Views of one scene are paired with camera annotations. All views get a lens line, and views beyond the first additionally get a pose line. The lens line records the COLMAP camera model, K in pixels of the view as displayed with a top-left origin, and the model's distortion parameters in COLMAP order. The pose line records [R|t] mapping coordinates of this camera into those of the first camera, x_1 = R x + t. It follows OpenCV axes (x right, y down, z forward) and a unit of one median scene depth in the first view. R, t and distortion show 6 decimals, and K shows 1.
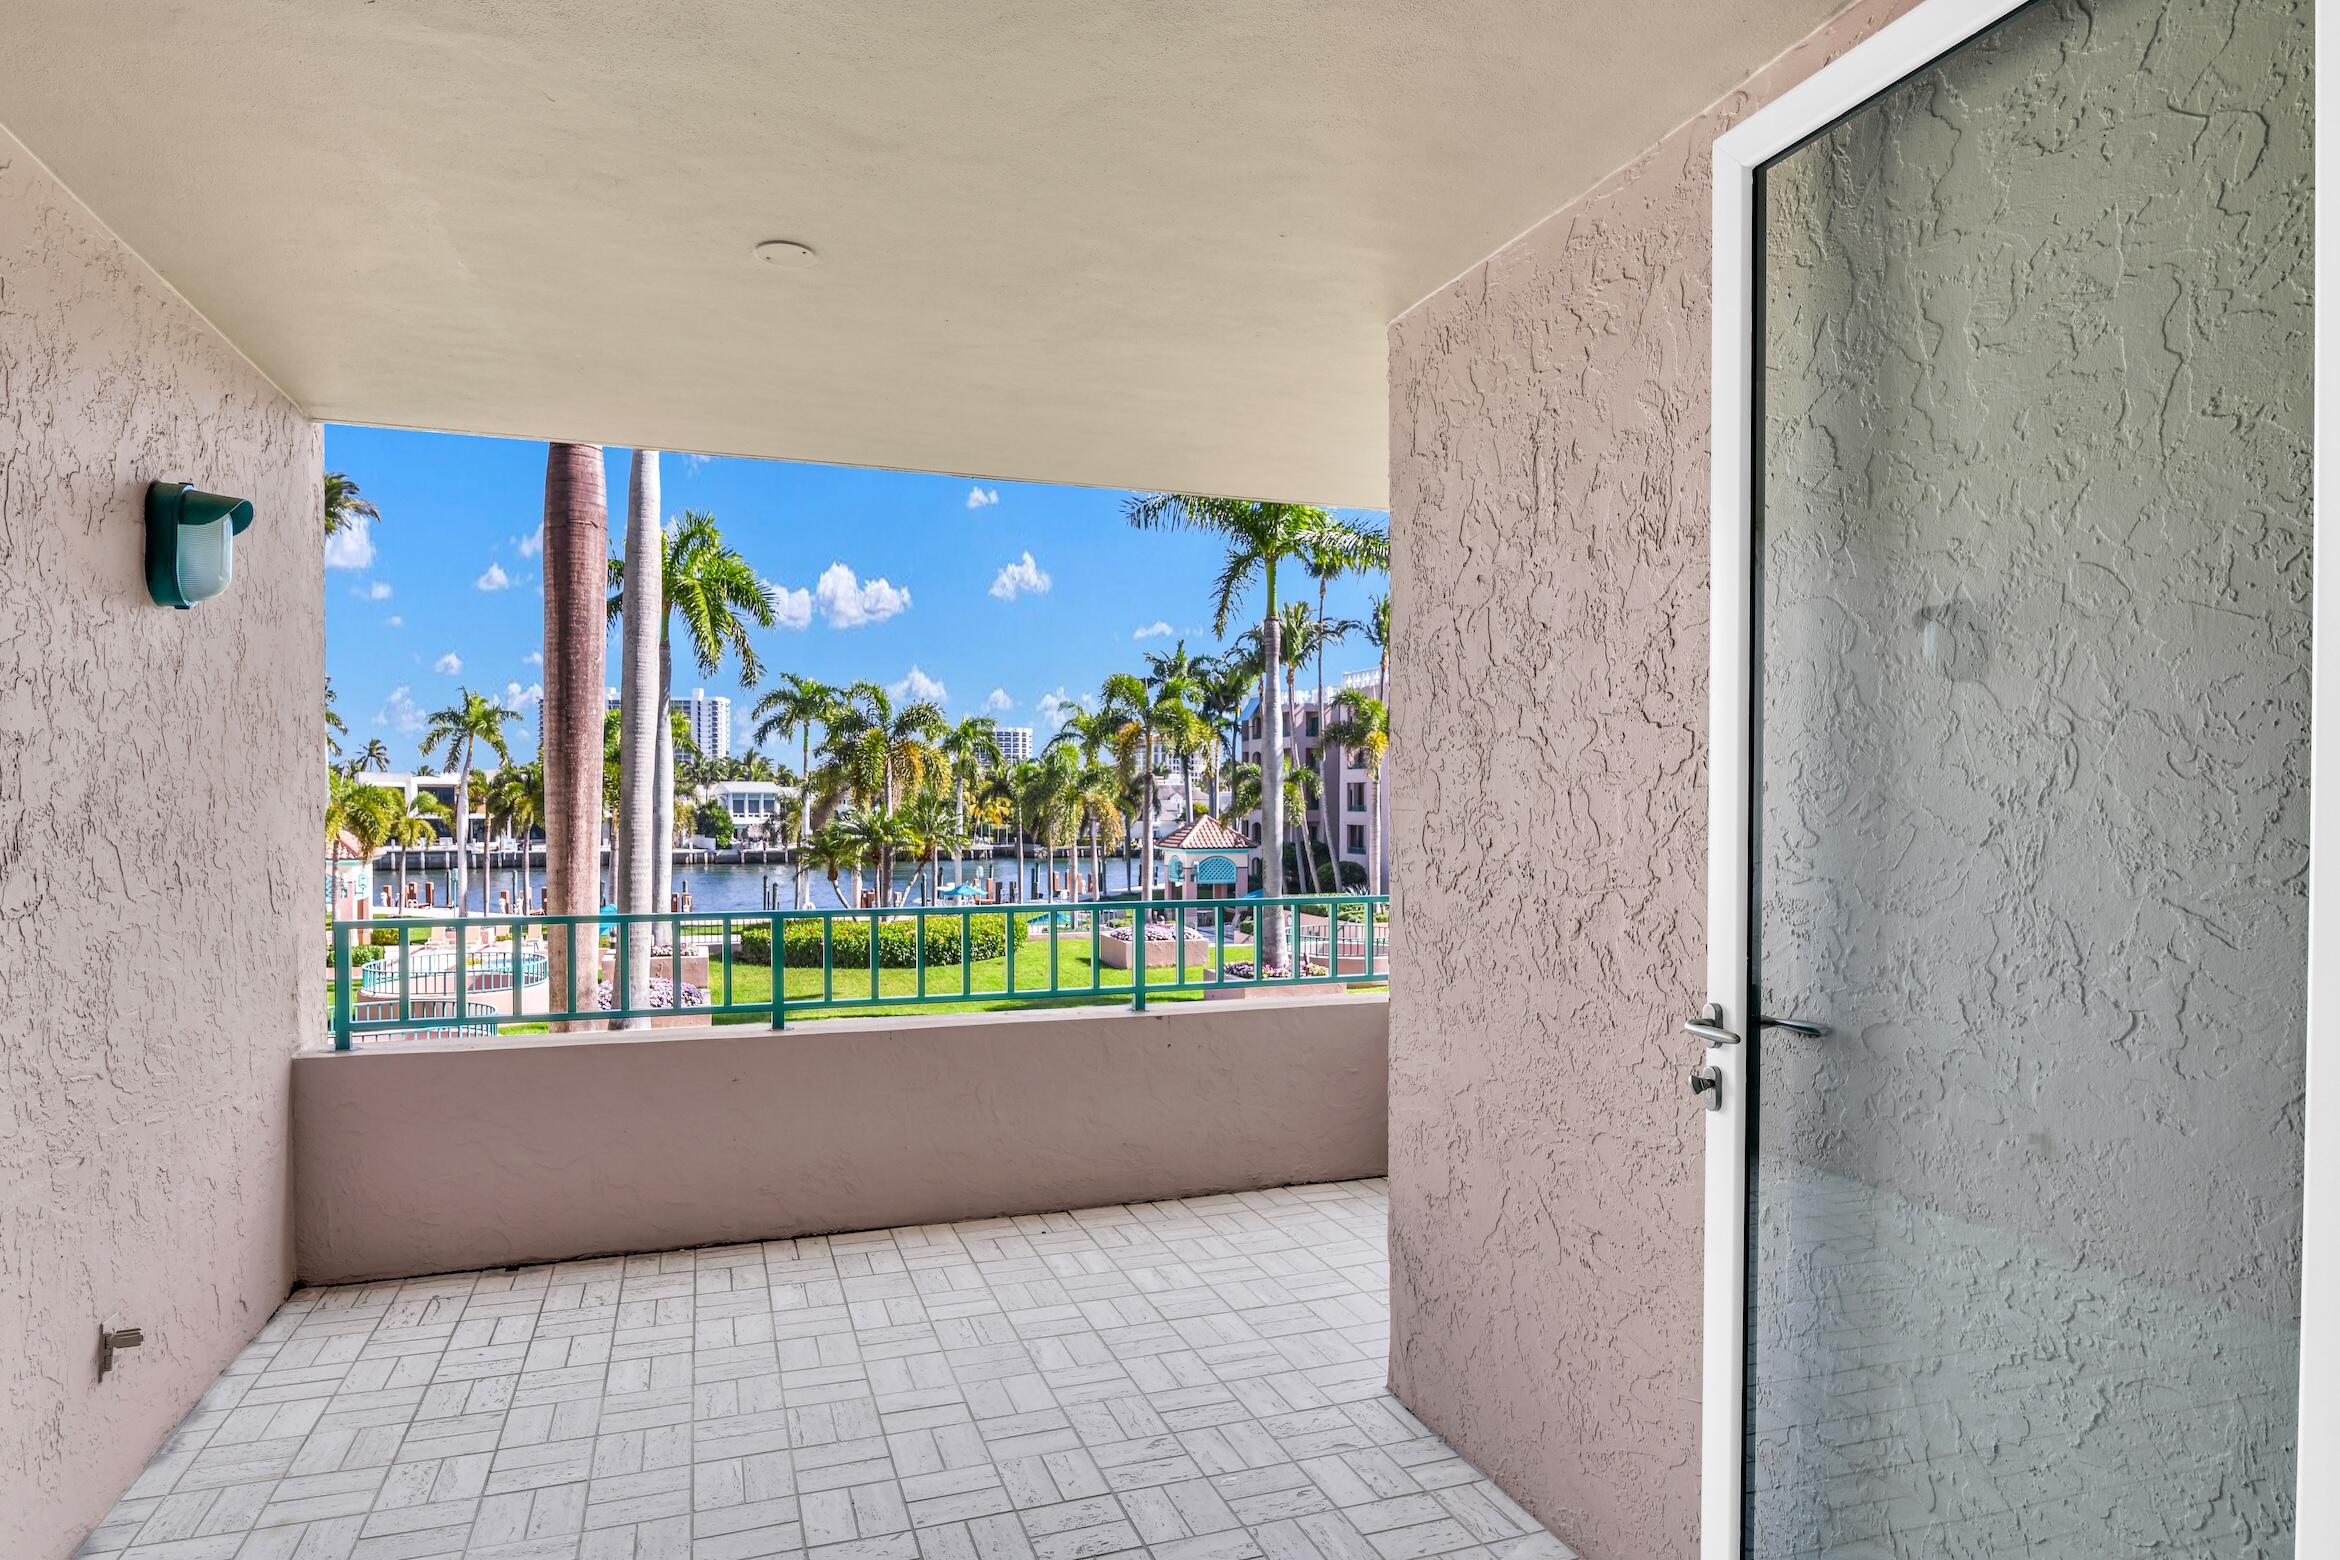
lens RADIAL K [[1265.1, 0, 1163.2], [0, 1265.1, 820.1], [0, 0, 1]] dist [-0.018003, 0.000387]
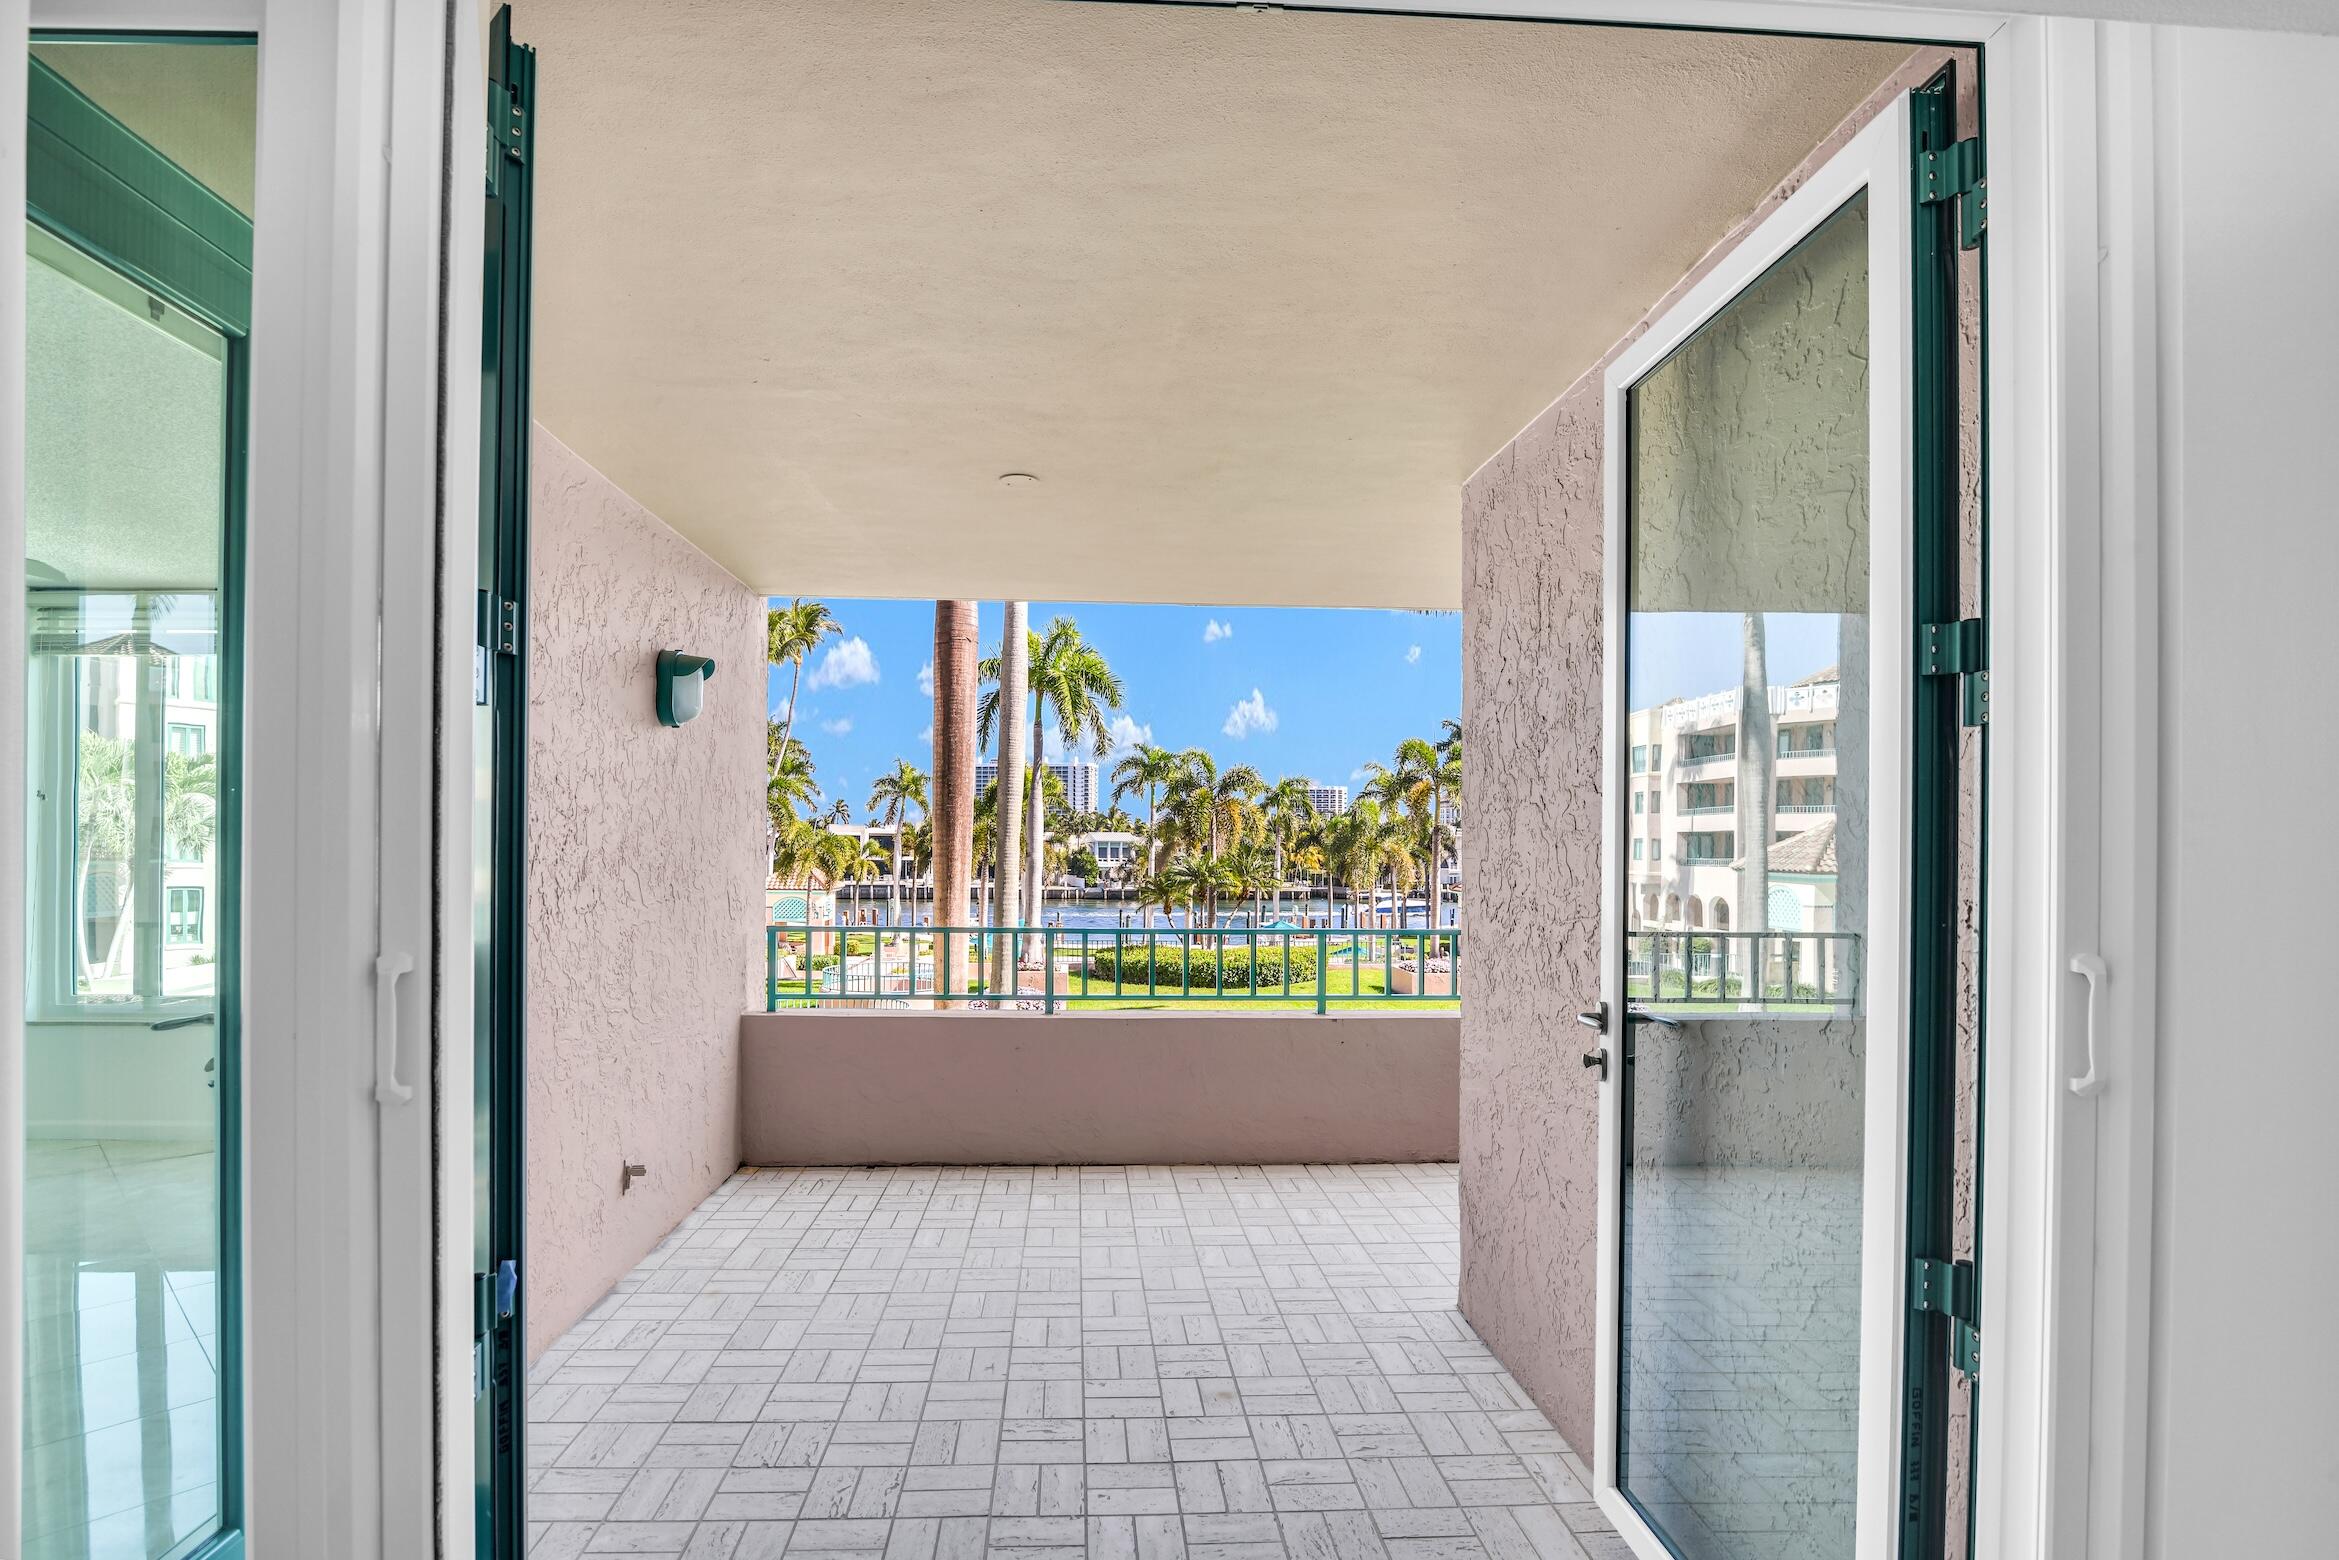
lens RADIAL K [[1091.3, 0, 1149.0], [0, 1091.3, 853.2], [0, 0, 1]] dist [-0.034388, 0.000130]
pose [[0.959706, 0.007401, -0.280907, 0.158742], [-0.010634, 0.999894, -0.009986, 0.001219], [0.280803, 0.012571, 0.959683, -0.137775]]
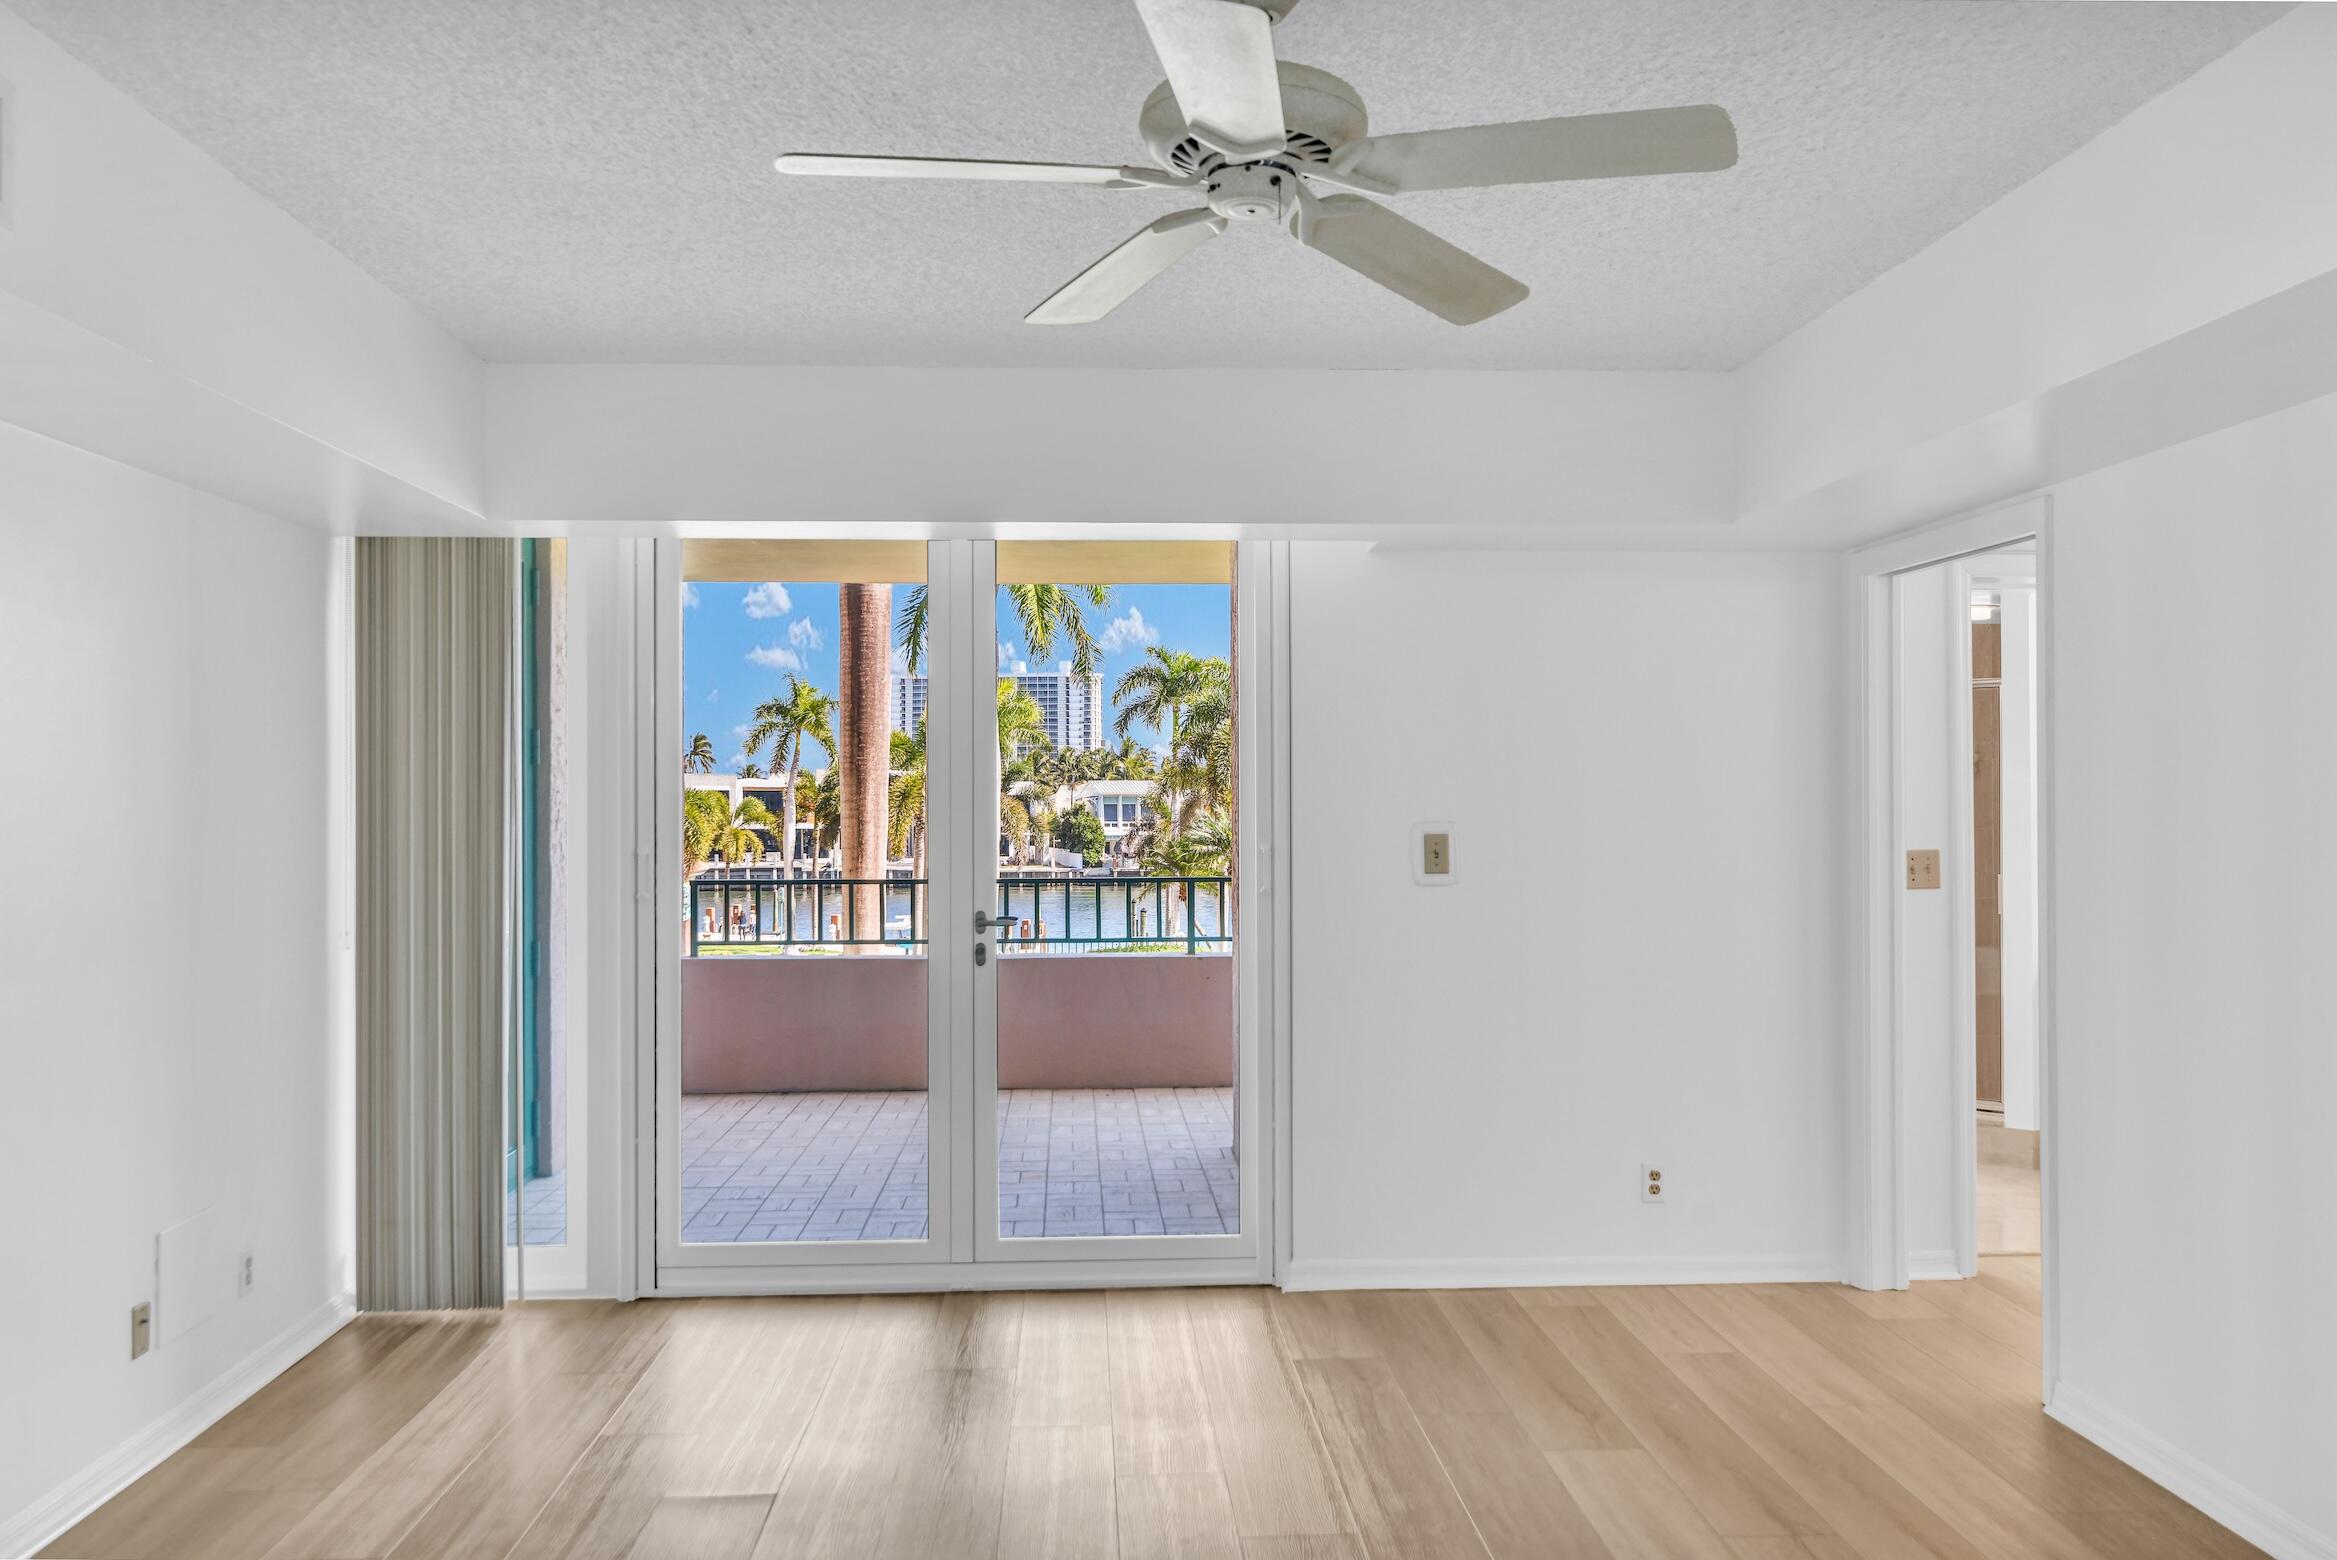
lens RADIAL K [[1763.3, 0, 1154.7], [0, 1763.3, 786.3], [0, 0, 1]] dist [0.026543, 0.002576]
pose [[0.953365, -0.009838, -0.301661, 0.702599], [0.002339, 0.999679, -0.025209, 0.018034], [0.301812, 0.023328, 0.953082, -1.160897]]
